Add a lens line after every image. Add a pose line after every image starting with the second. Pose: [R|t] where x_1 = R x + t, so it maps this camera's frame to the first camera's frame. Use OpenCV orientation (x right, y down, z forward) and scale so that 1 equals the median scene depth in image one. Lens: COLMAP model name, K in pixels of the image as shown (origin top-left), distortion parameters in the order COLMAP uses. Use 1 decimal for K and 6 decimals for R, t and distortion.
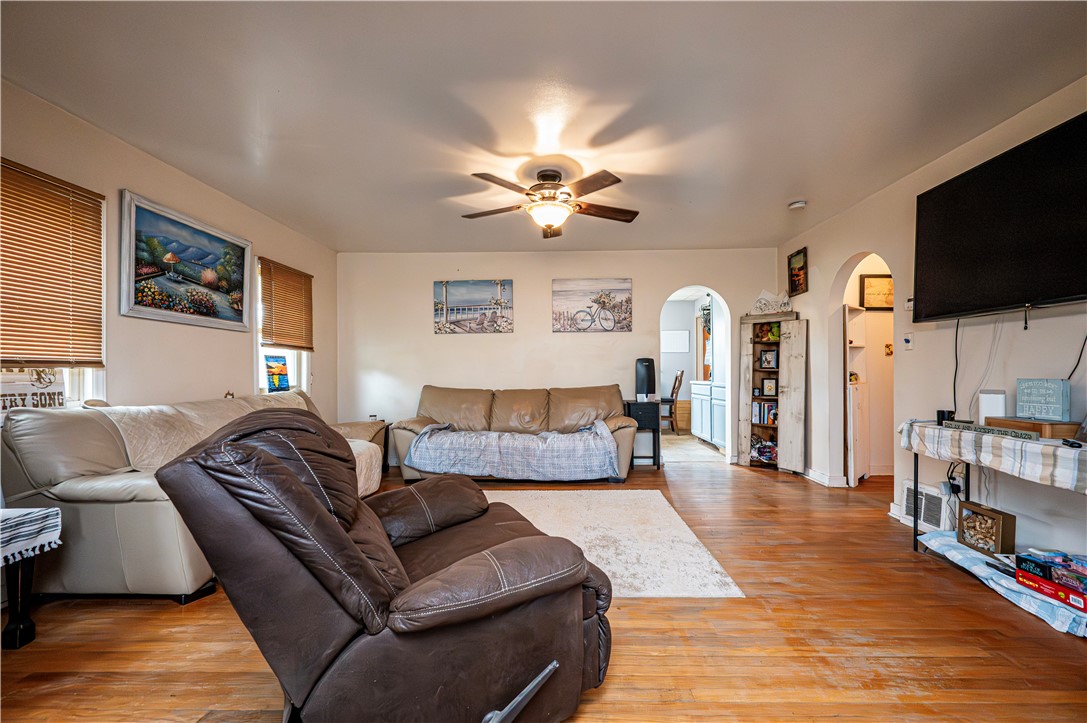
lens RADIAL K [[442.6, 0, 550.4], [0, 442.6, 366.7], [0, 0, 1]] dist [0.002700, 0.000383]
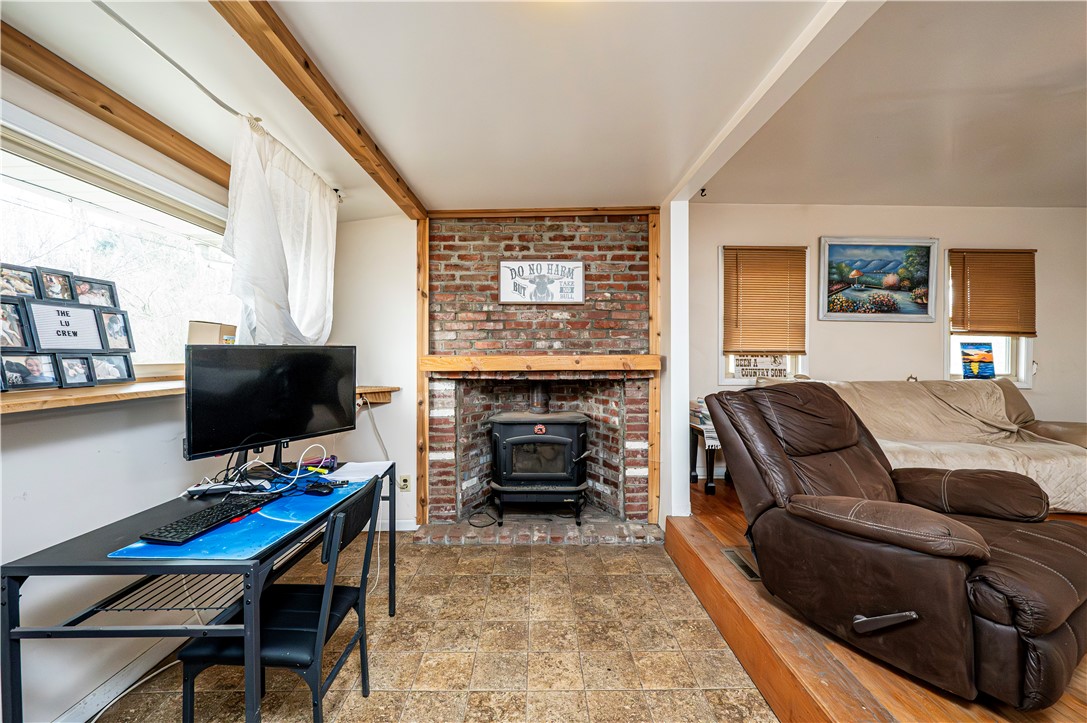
lens RADIAL K [[442.6, 0, 545.9], [0, 442.6, 360.7], [0, 0, 1]] dist [0.002700, 0.000383]
pose [[0.042870, 0.016489, -0.998945, 0.443482], [0.001743, 0.999861, 0.016579, -0.004222], [0.999079, -0.002452, 0.042835, -0.000896]]
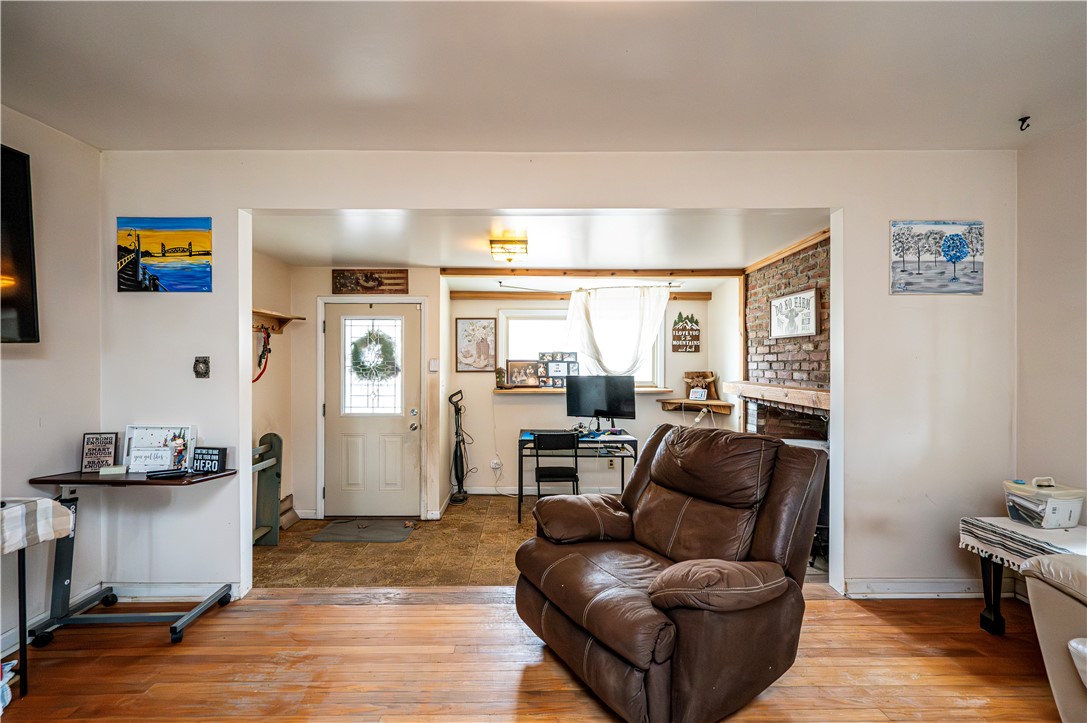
lens RADIAL K [[463.1, 0, 540.3], [0, 463.1, 359.9], [0, 0, 1]] dist [-0.000071, -0.000043]
pose [[-0.999349, 0.006124, -0.035542, 0.050010], [0.006093, 0.999981, 0.000981, -0.070149], [0.035547, 0.000764, -0.999368, 1.165279]]
